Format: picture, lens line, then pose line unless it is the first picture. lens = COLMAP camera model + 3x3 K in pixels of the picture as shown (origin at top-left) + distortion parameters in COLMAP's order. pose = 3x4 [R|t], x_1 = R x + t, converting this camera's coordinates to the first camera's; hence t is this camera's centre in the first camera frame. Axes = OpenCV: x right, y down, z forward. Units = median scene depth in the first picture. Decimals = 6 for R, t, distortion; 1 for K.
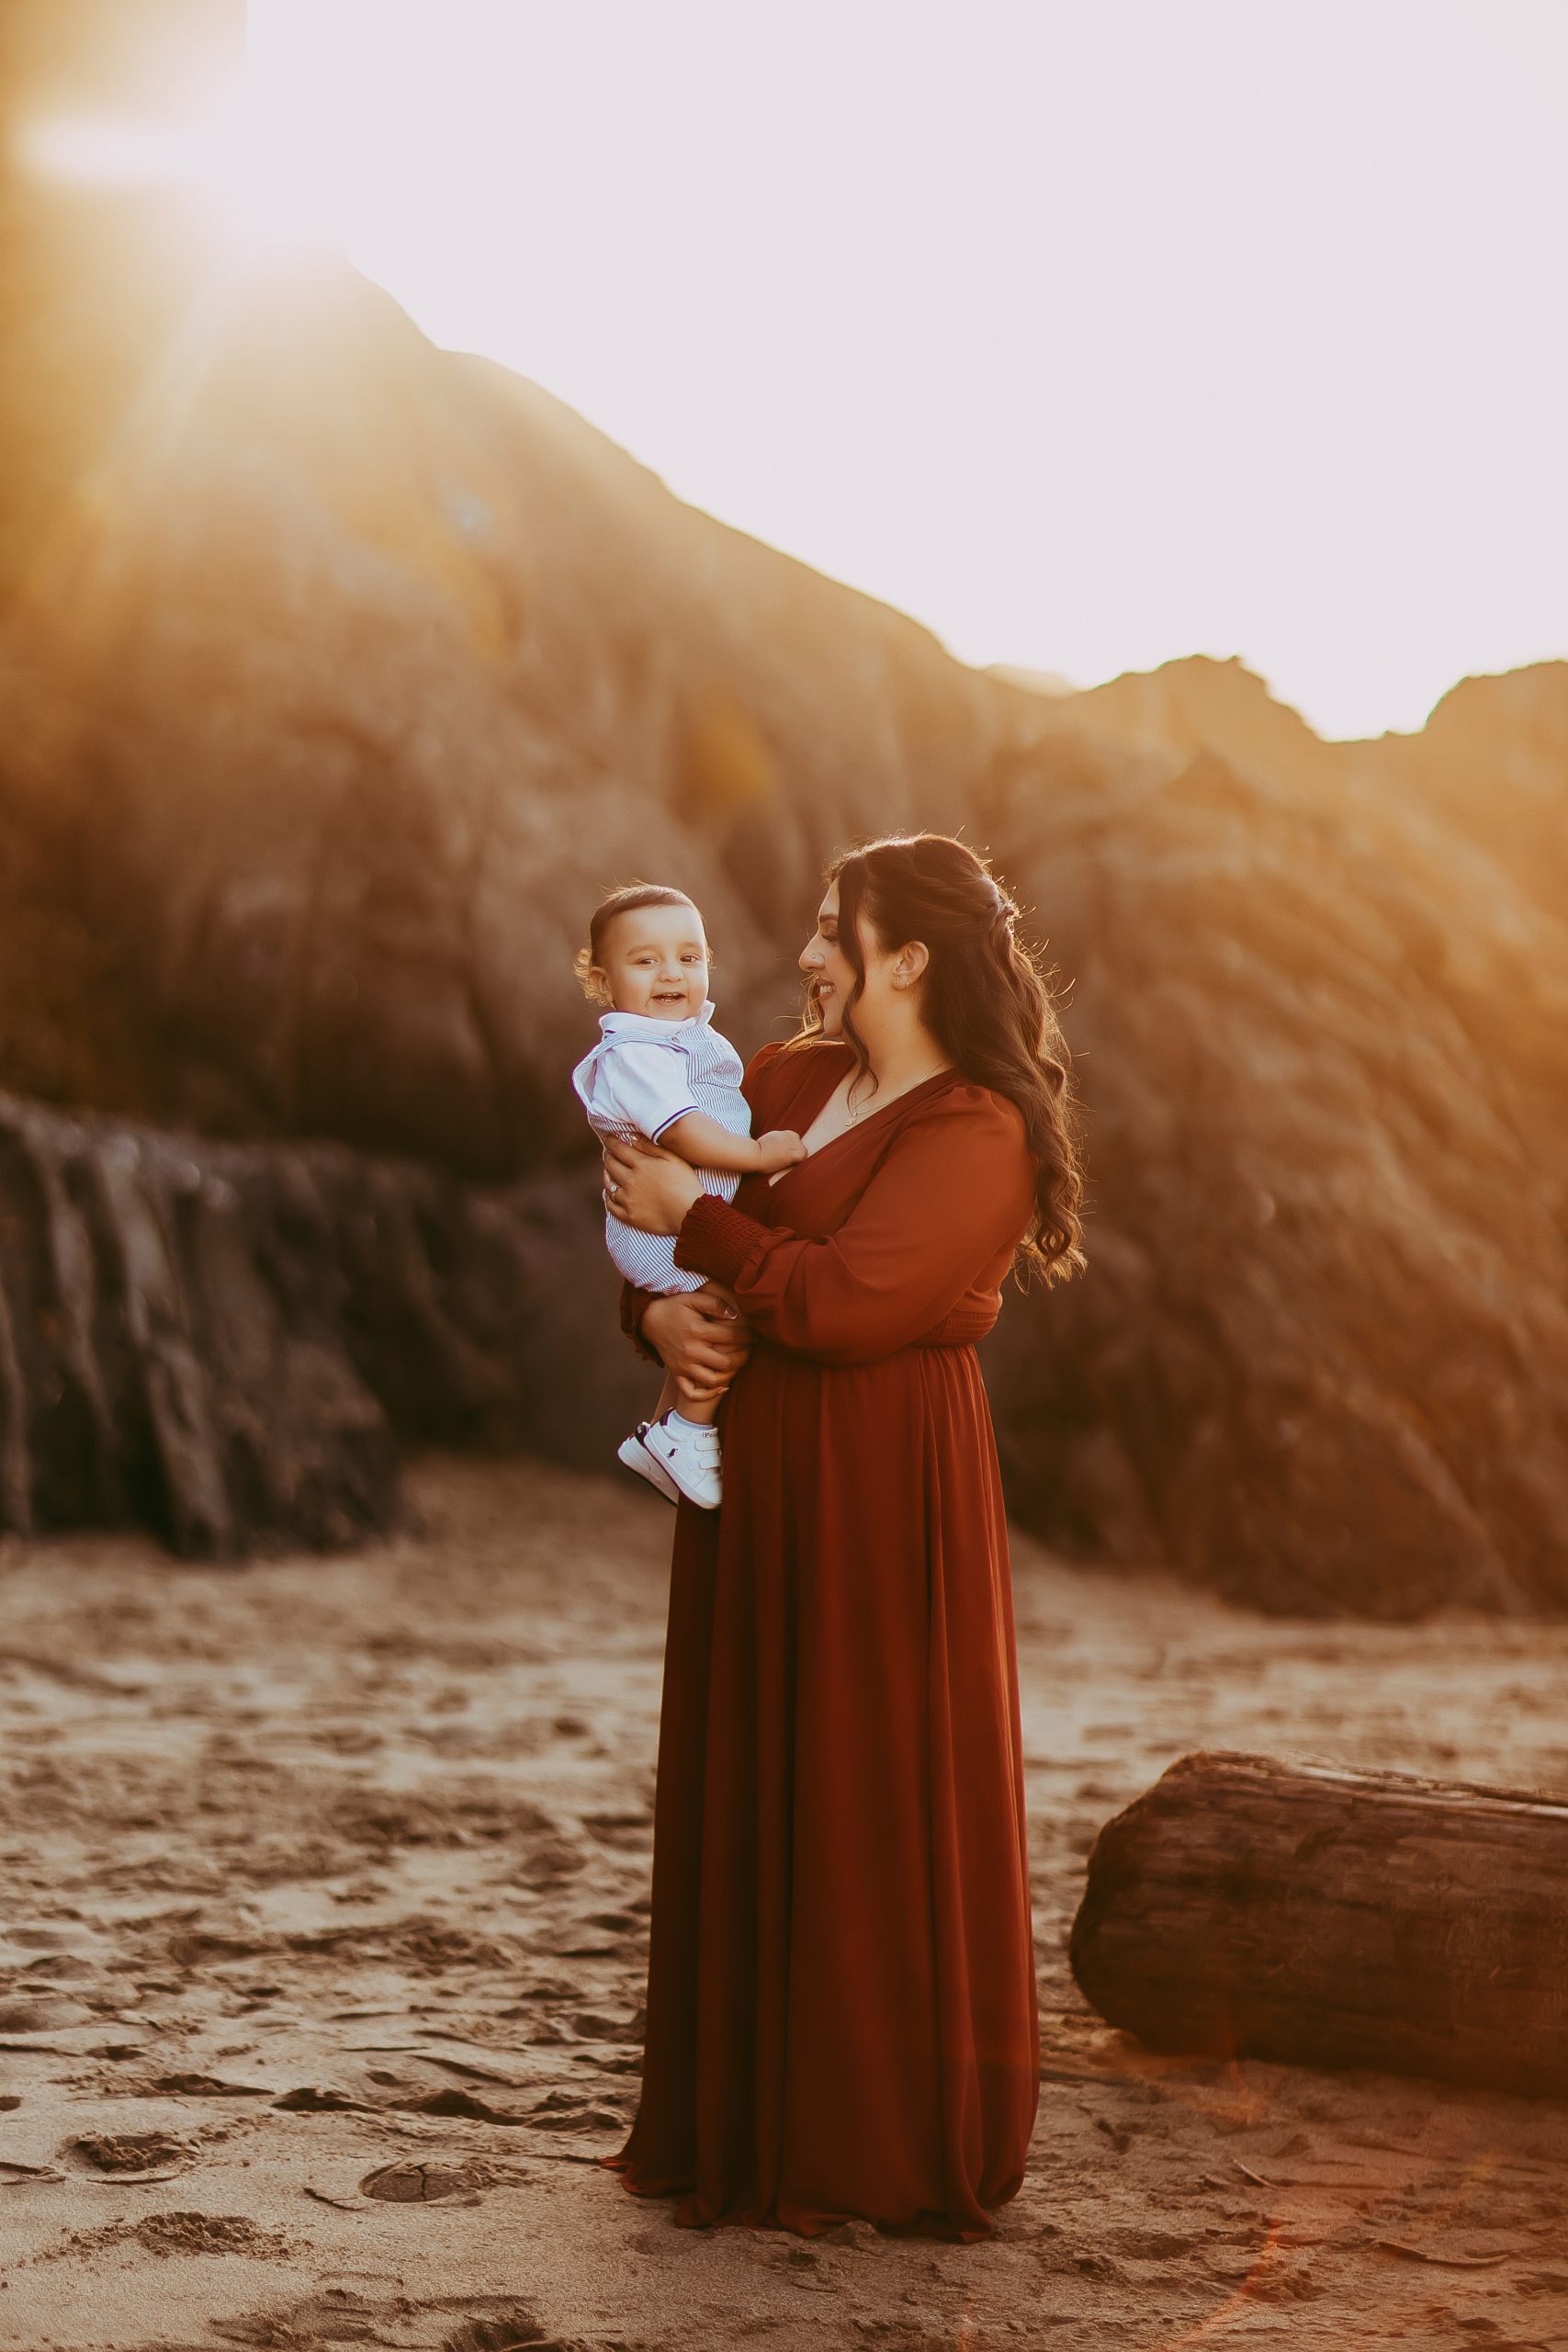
lens RADIAL K [[5698.8, 0, 854.9], [0, 5698.8, 1228.0], [0, 0, 1]] dist [-0.119004, 0.000000]
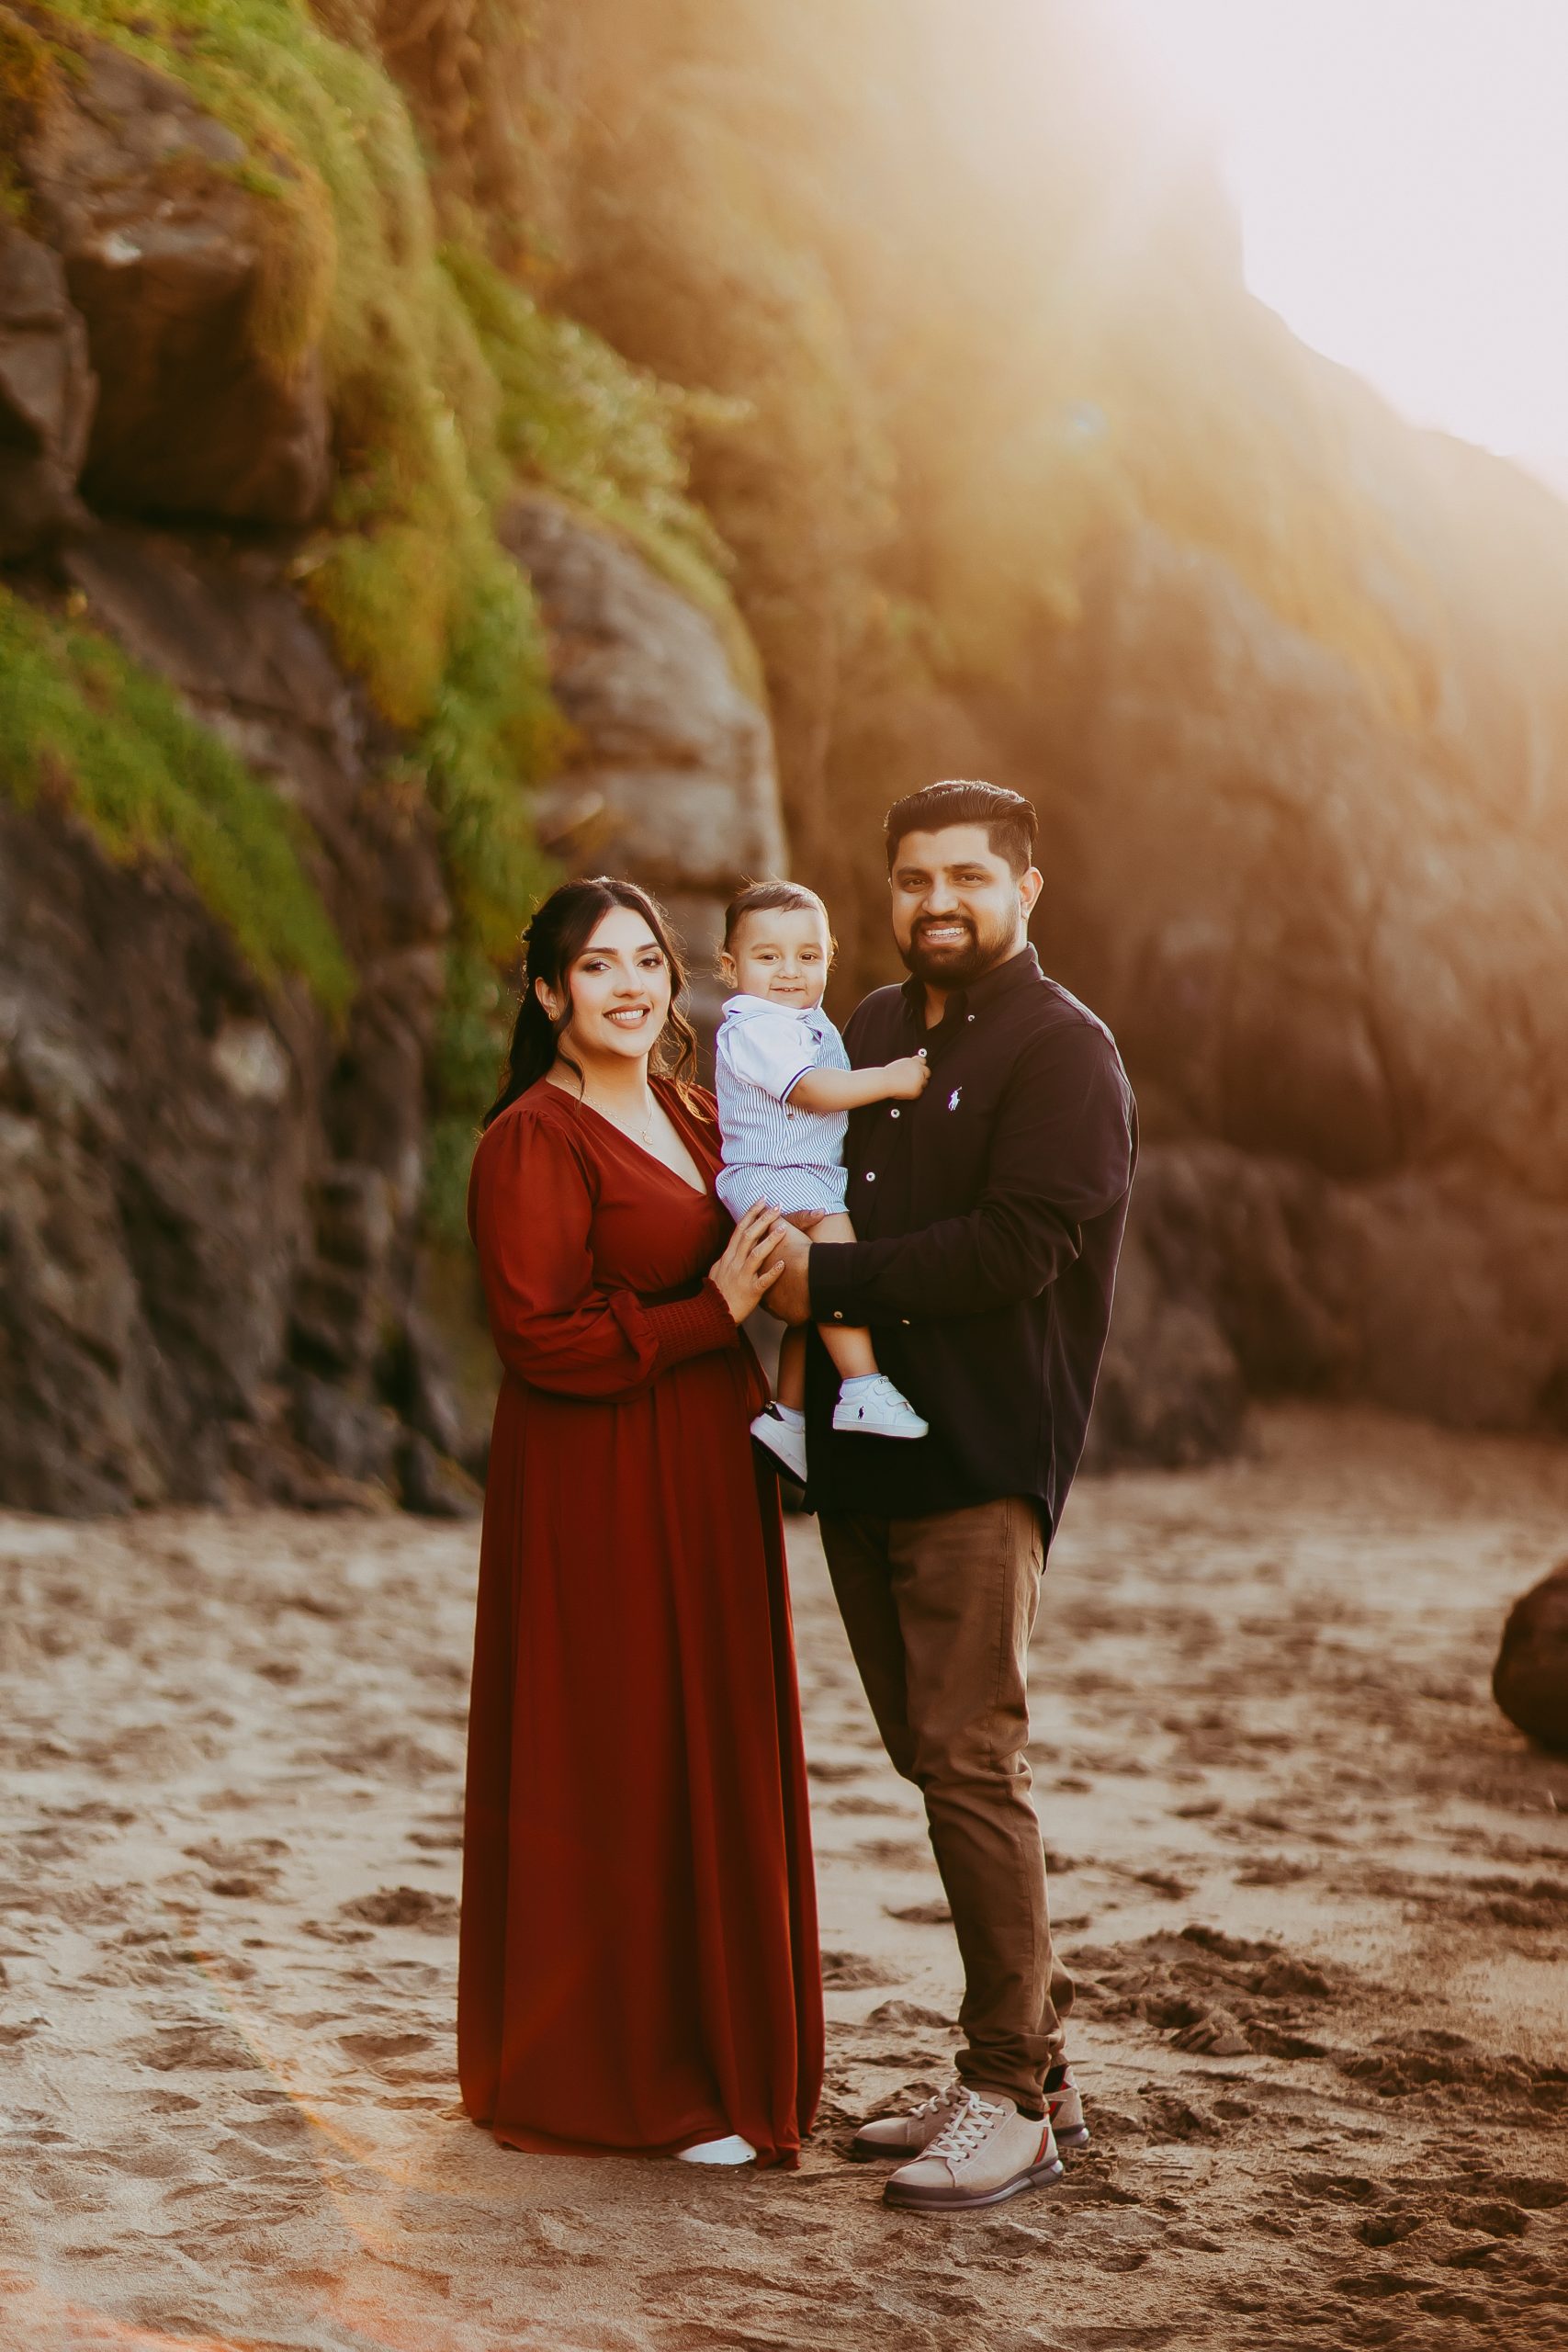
lens RADIAL K [[5698.8, 0, 856.3], [0, 5698.8, 1213.3], [0, 0, 1]] dist [-0.119004, 0.000000]
pose [[0.981619, 0.006388, -0.190745, 0.081737], [-0.007116, 0.999970, -0.003132, 0.004675], [0.190720, 0.004431, 0.981635, -0.260295]]
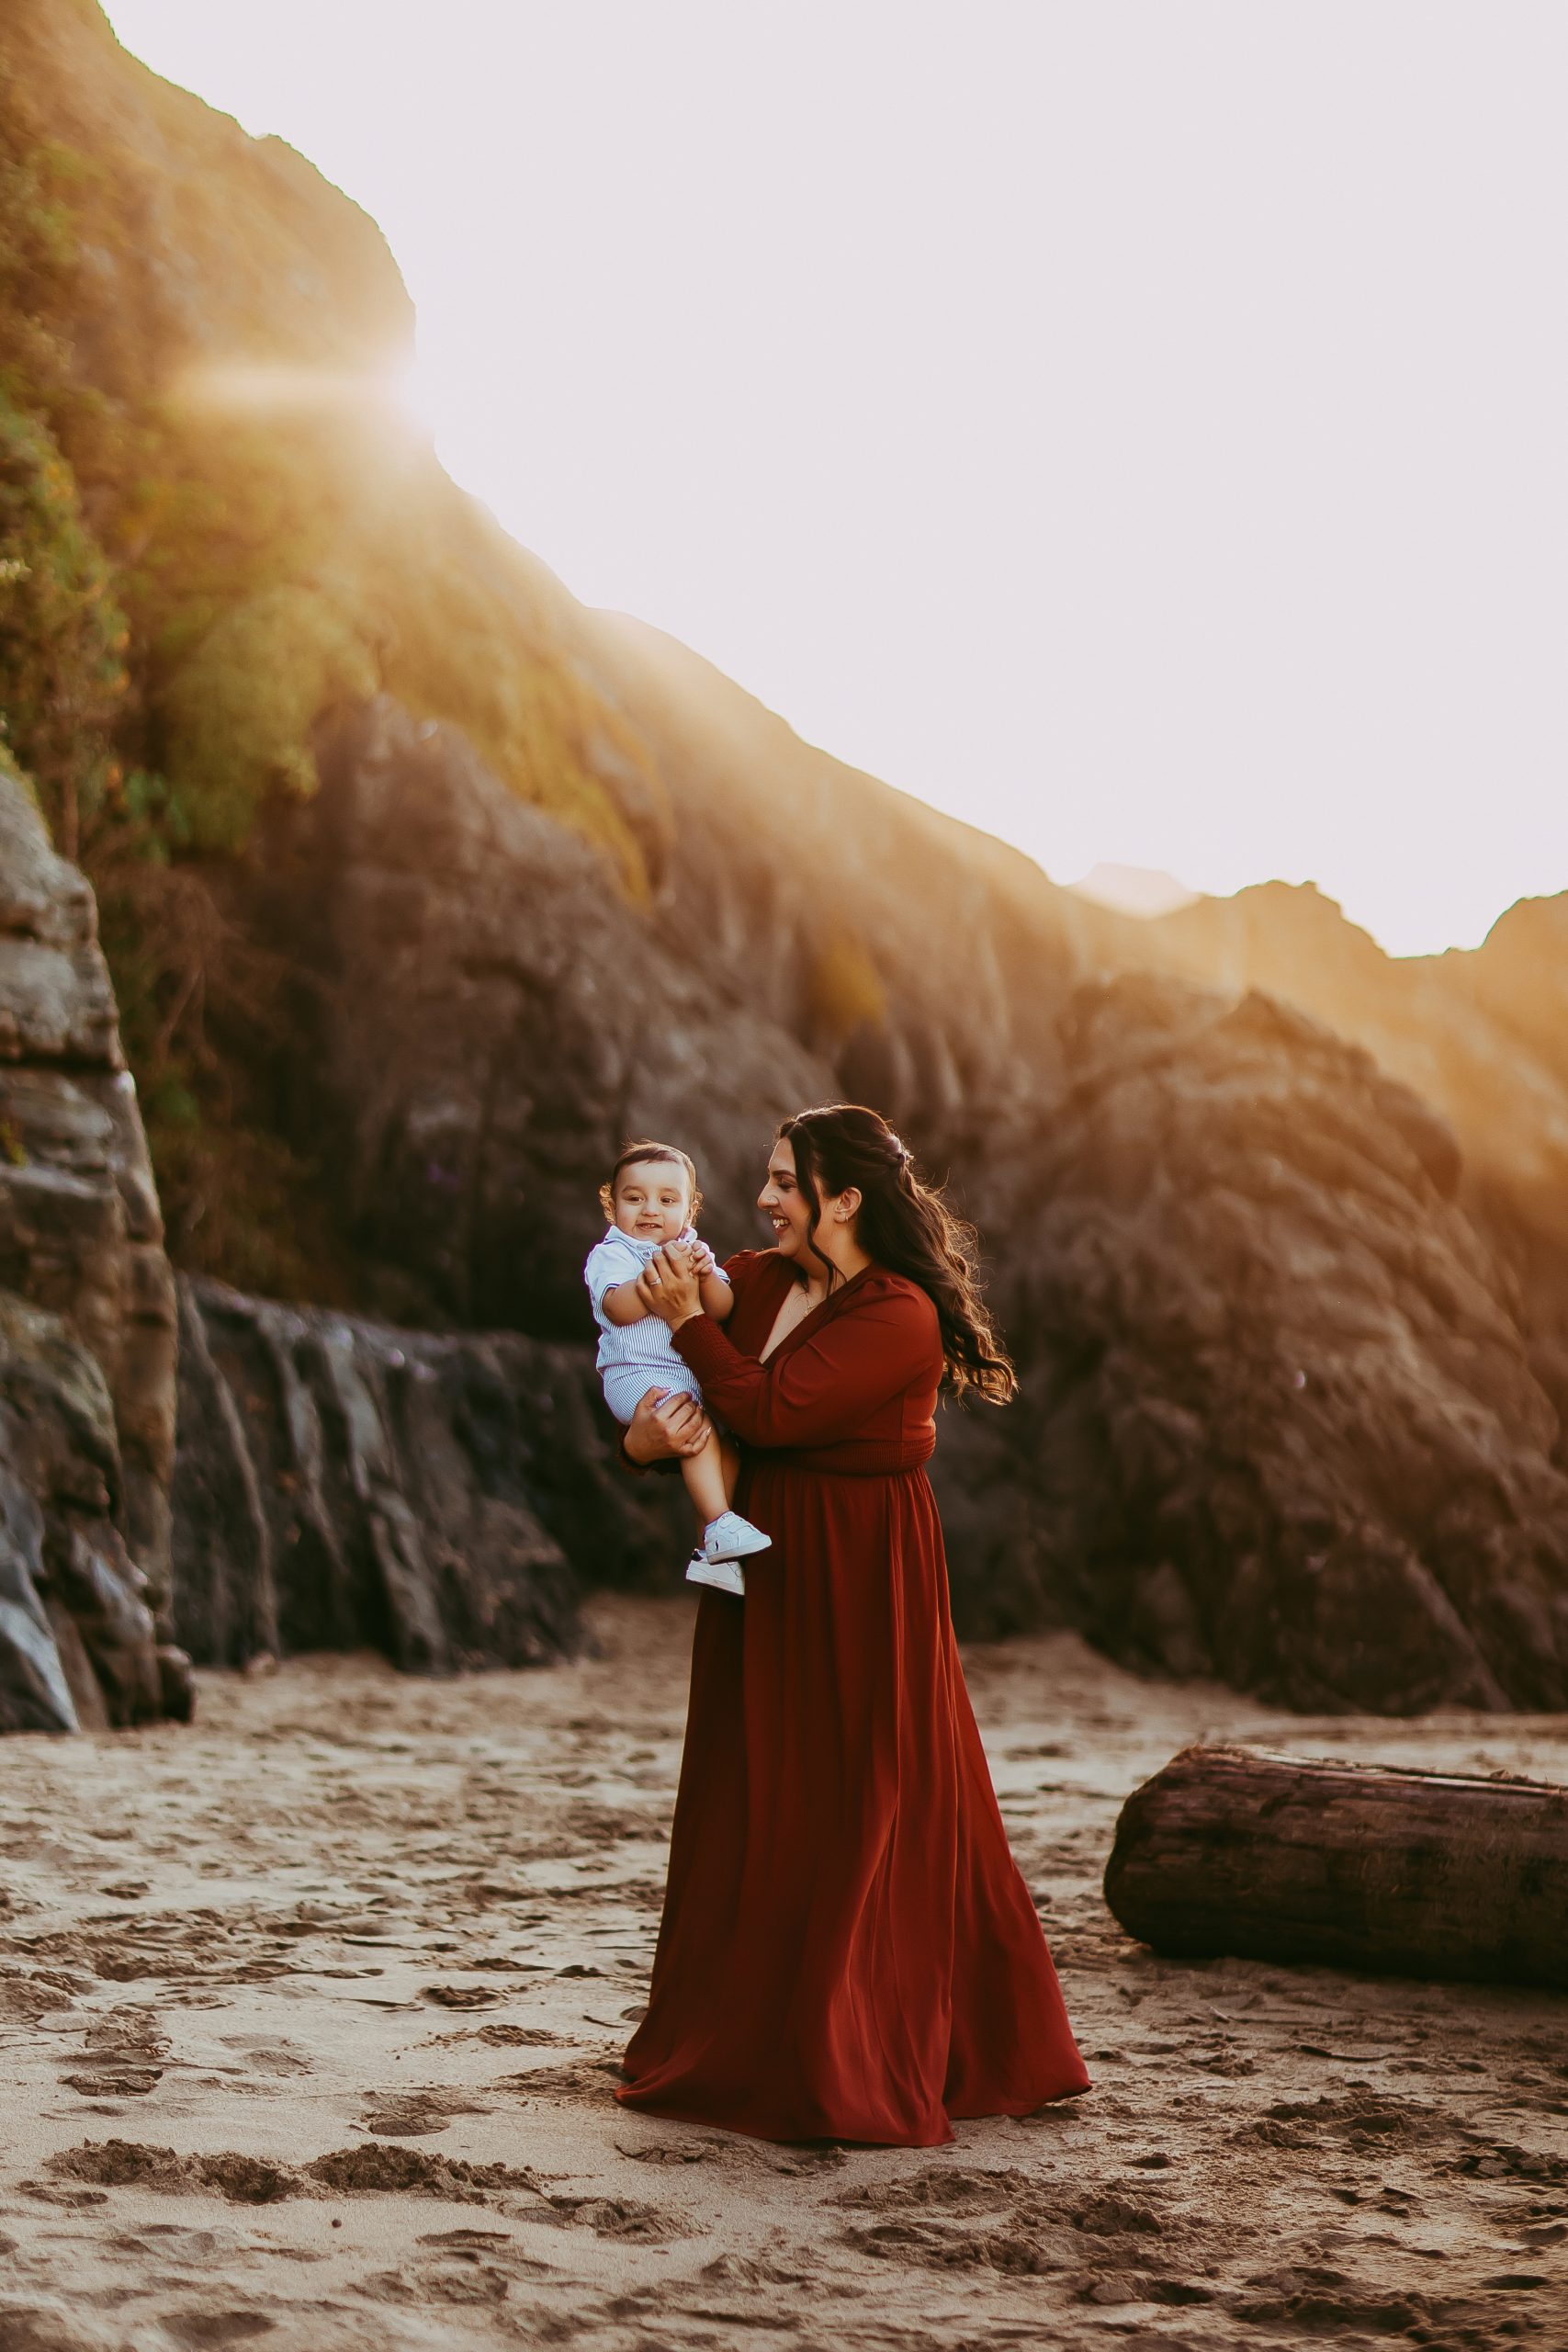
lens RADIAL K [[5698.8, 0, 785.6], [0, 5698.8, 1162.8], [0, 0, 1]] dist [-0.119004, 0.000000]
pose [[0.999486, -0.004396, -0.031760, 0.002109], [0.002939, 0.998947, -0.045783, 0.005868], [0.031928, 0.045666, 0.998446, -0.223114]]
